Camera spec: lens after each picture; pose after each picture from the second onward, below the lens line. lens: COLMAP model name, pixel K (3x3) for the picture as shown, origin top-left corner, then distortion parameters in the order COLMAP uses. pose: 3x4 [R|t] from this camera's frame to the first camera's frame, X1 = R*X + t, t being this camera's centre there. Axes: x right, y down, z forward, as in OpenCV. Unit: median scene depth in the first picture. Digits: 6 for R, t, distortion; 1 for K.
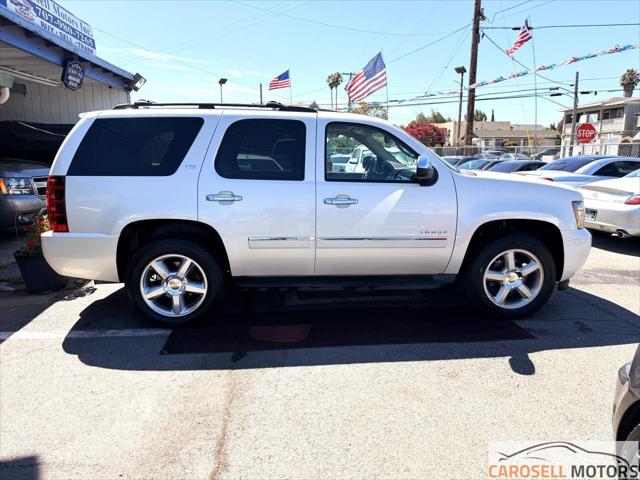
lens RADIAL K [[488.6, 0, 318.8], [0, 488.6, 236.6], [0, 0, 1]] dist [0.002123, -0.008160]
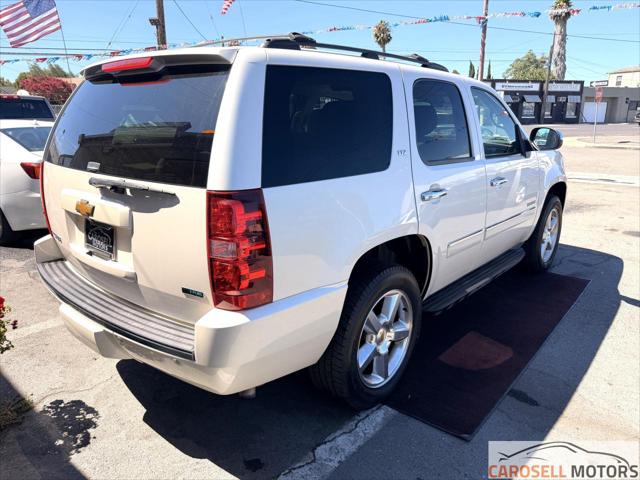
lens RADIAL K [[488.6, 0, 318.8], [0, 488.6, 236.6], [0, 0, 1]] dist [0.002123, -0.008160]
pose [[0.713936, -0.184449, 0.675480, -0.740479], [0.127866, 0.982803, 0.133221, -0.124255], [-0.688437, -0.008740, 0.725244, 0.573122]]
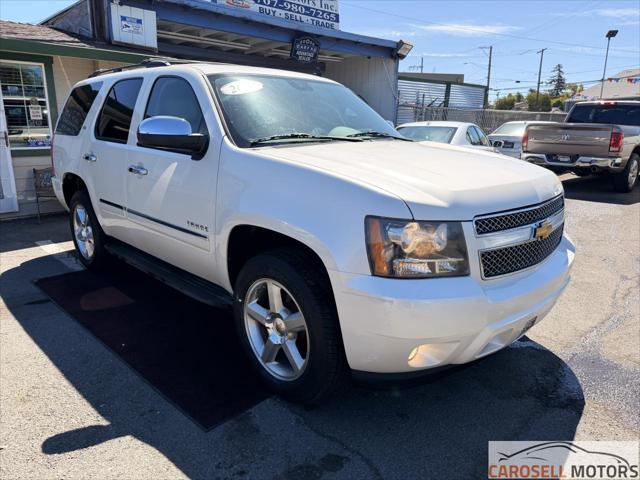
lens RADIAL K [[471.4, 0, 329.2], [0, 471.4, 240.2], [0, 0, 1]] dist [-0.000233, -0.001153]
pose [[0.614087, 0.191143, -0.765743, 0.879970], [-0.136993, 0.981317, 0.135093, -0.107202], [0.777258, 0.021943, 0.628799, 0.717711]]
